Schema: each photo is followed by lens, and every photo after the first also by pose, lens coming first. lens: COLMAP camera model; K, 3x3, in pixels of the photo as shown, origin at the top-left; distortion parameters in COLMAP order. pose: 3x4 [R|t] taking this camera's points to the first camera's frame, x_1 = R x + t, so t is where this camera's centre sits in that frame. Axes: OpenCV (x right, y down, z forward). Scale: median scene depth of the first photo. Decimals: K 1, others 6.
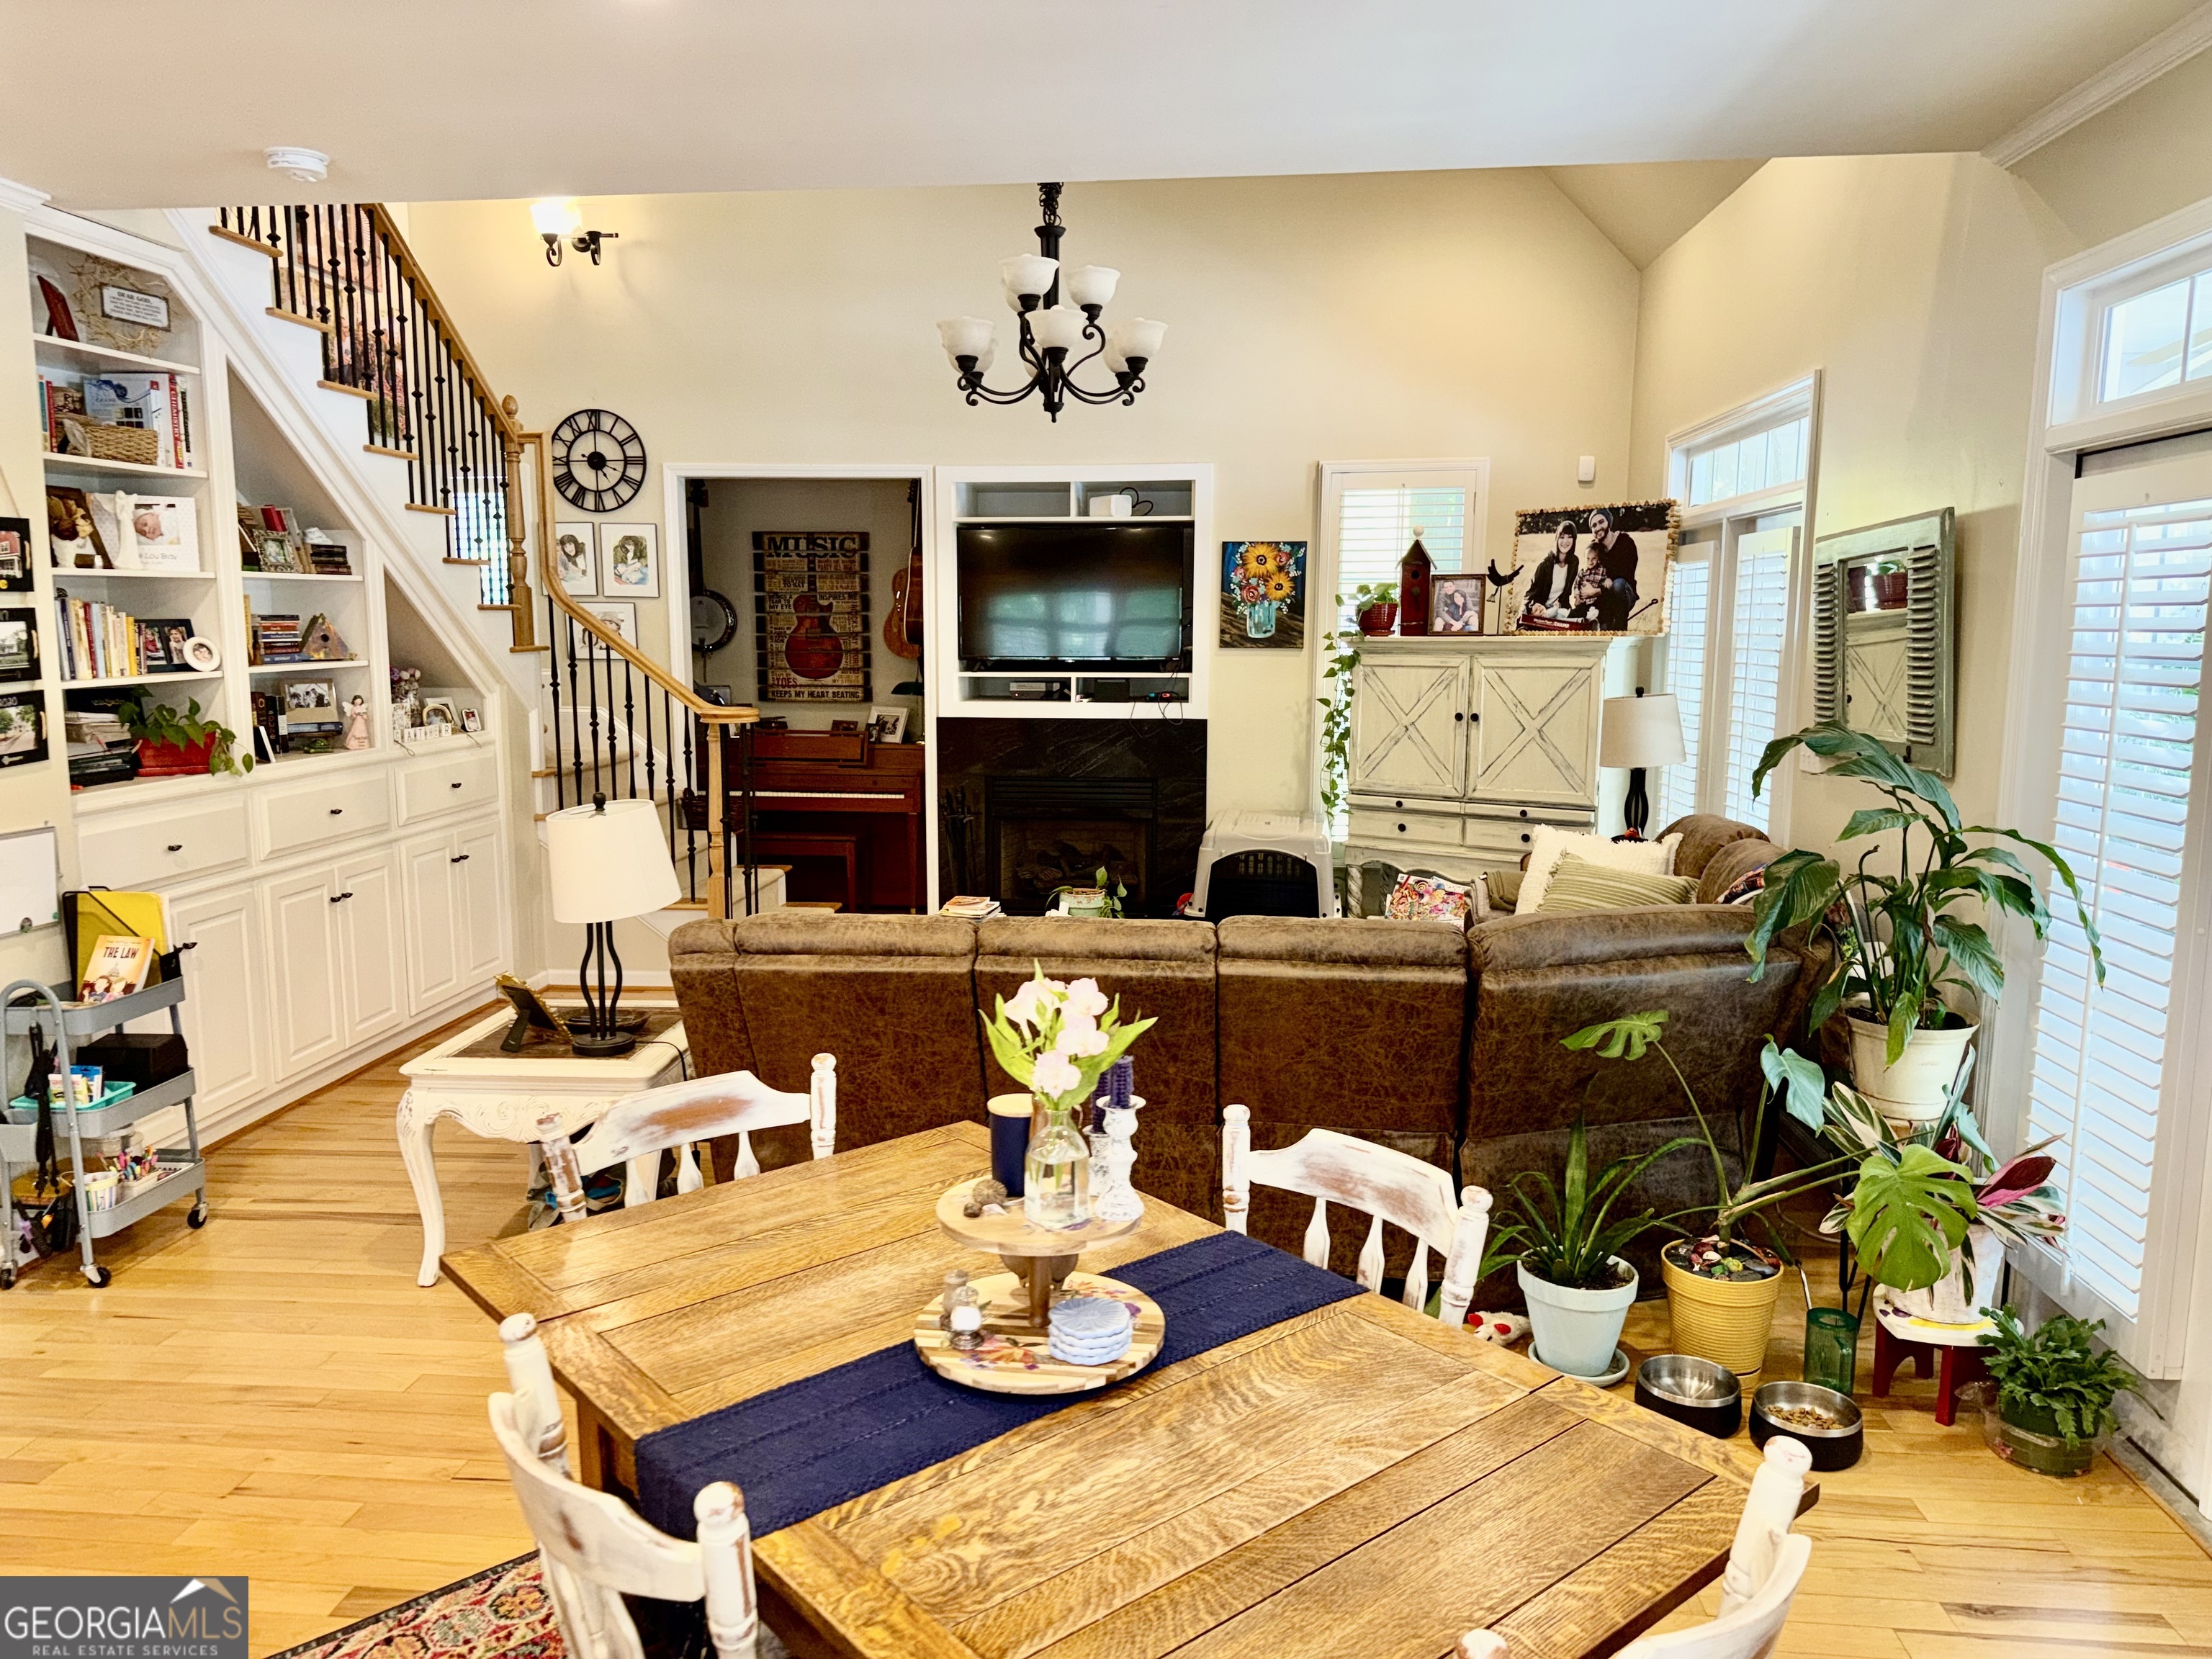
lens RADIAL K [[1568.0, 0, 1106.8], [0, 1568.0, 842.6], [0, 0, 1]] dist [0.133596, -0.235692]
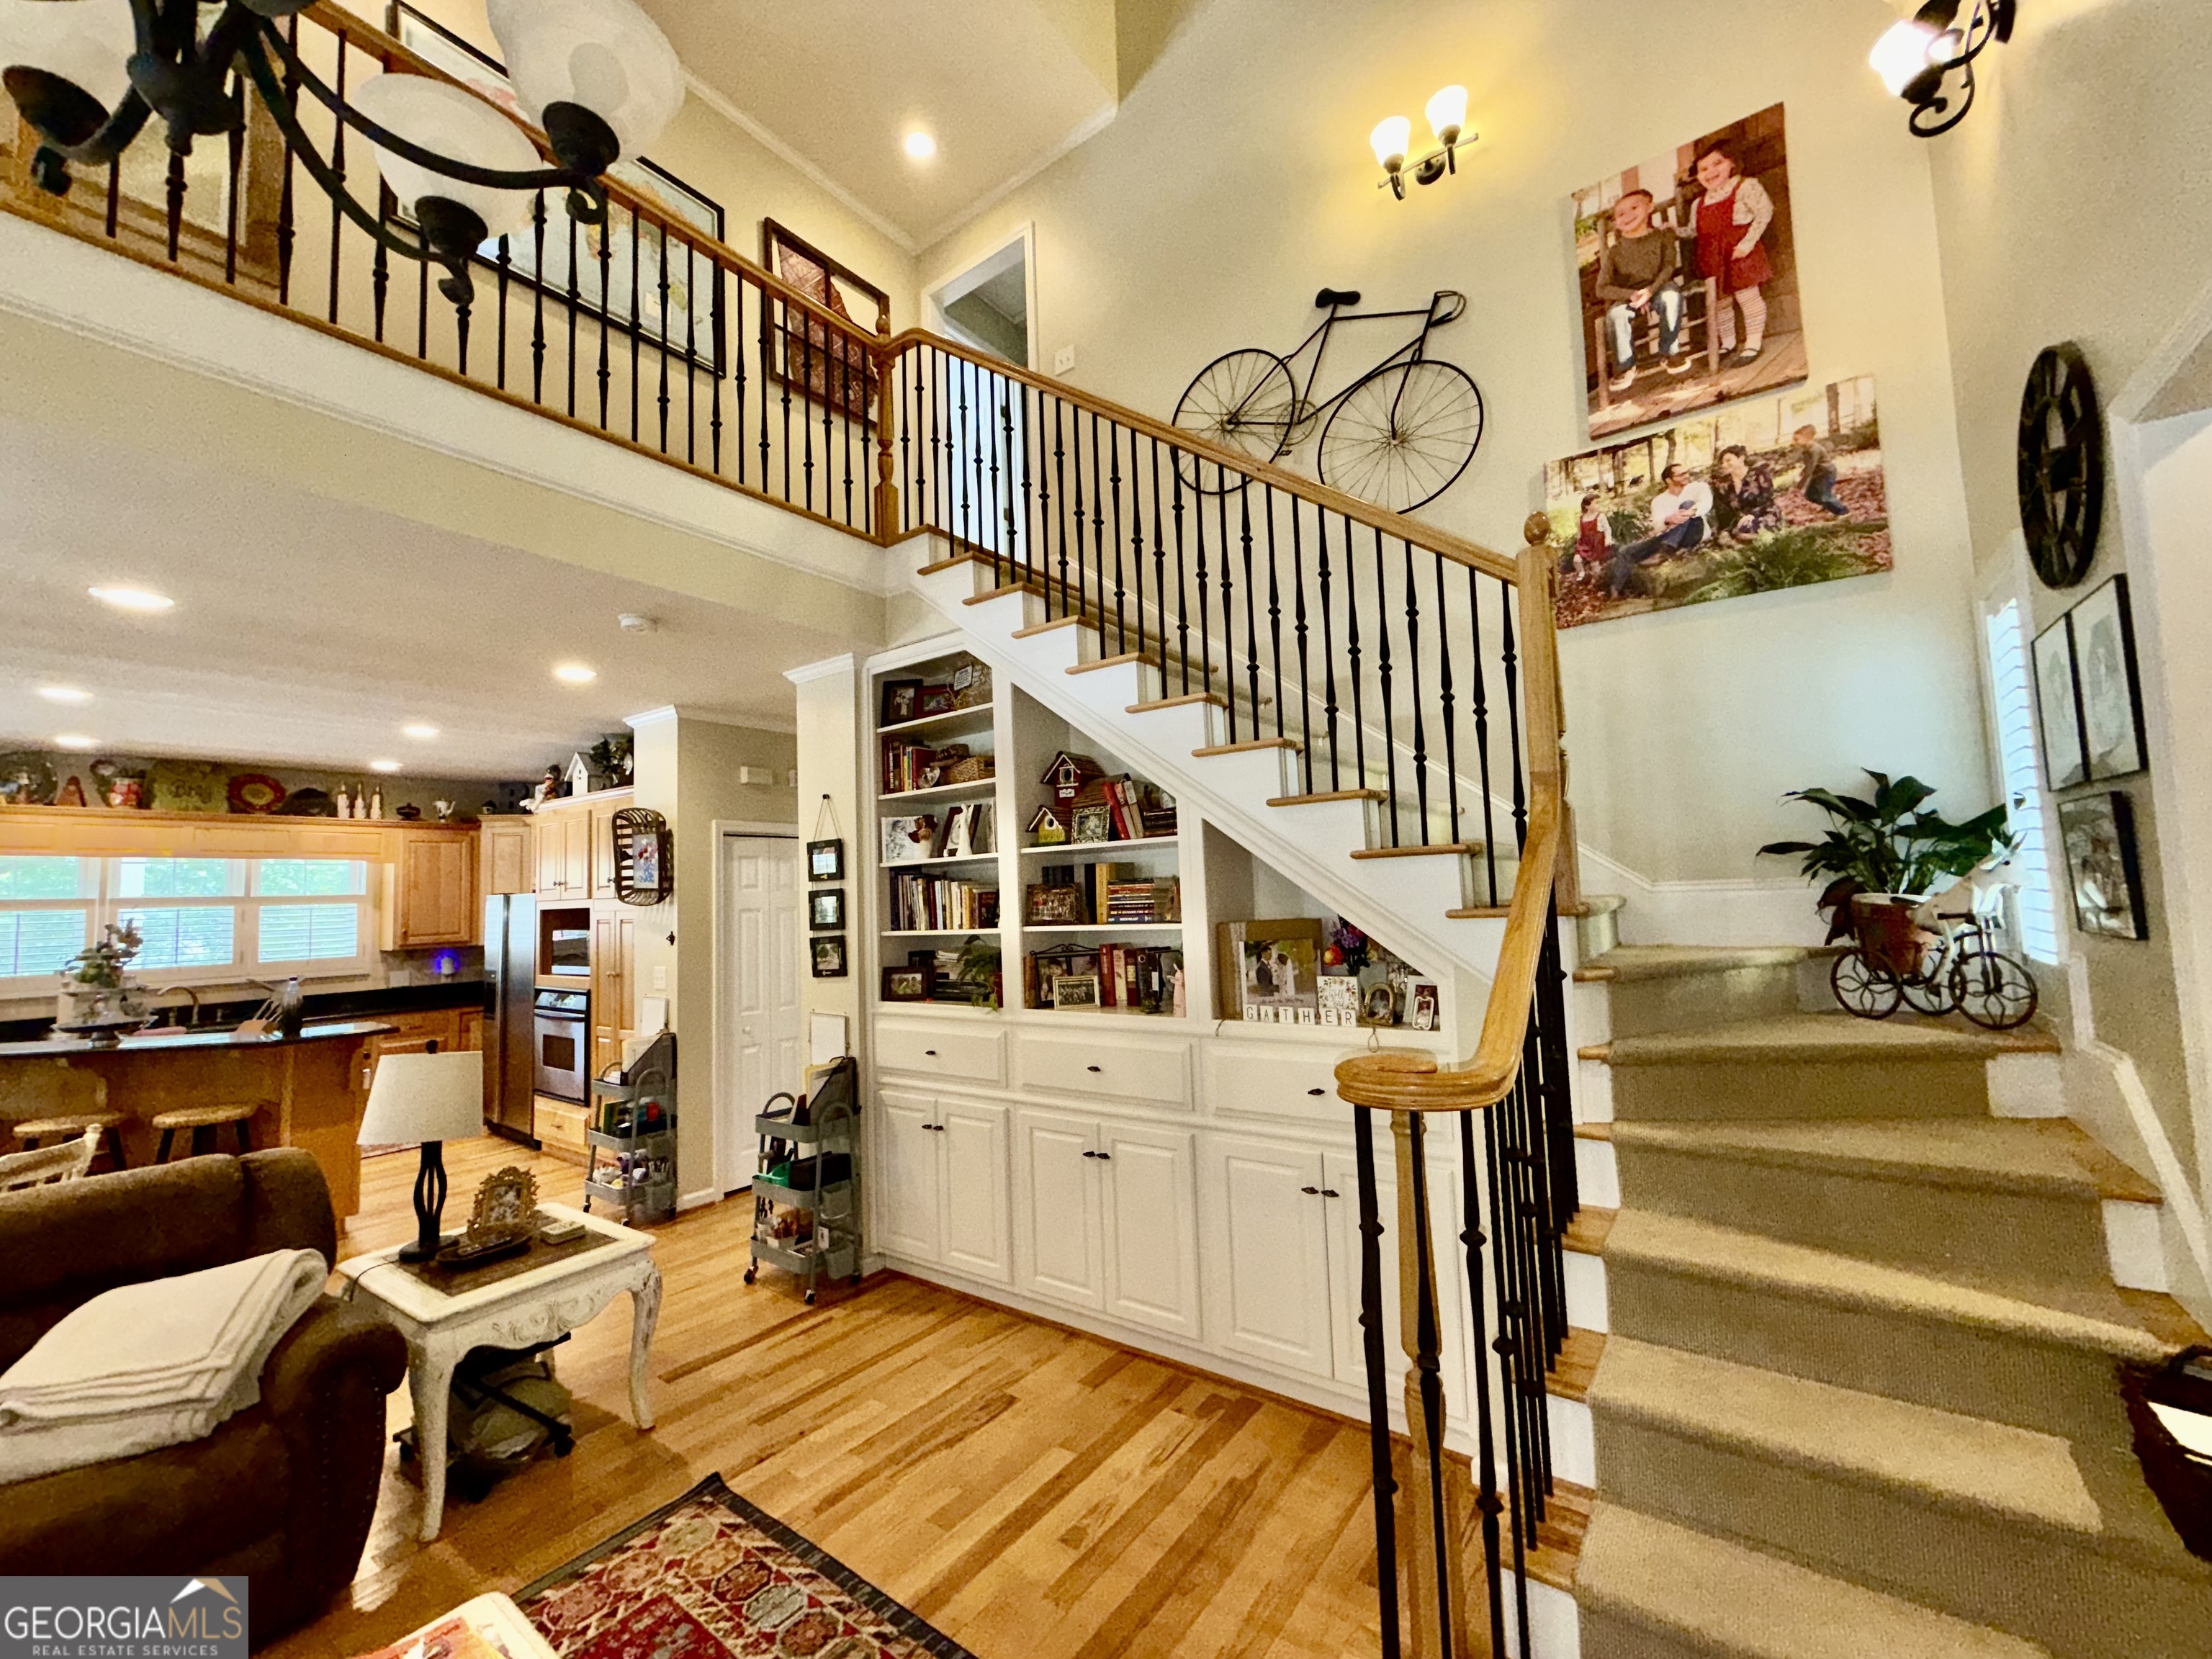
lens RADIAL K [[892.5, 0, 1100.0], [0, 892.5, 828.0], [0, 0, 1]] dist [-0.000773, 0.000093]
pose [[-0.520921, -0.055587, -0.851793, 0.012455], [-0.081845, 0.996532, -0.014979, -0.130567], [0.849672, 0.061912, -0.523664, 1.025849]]
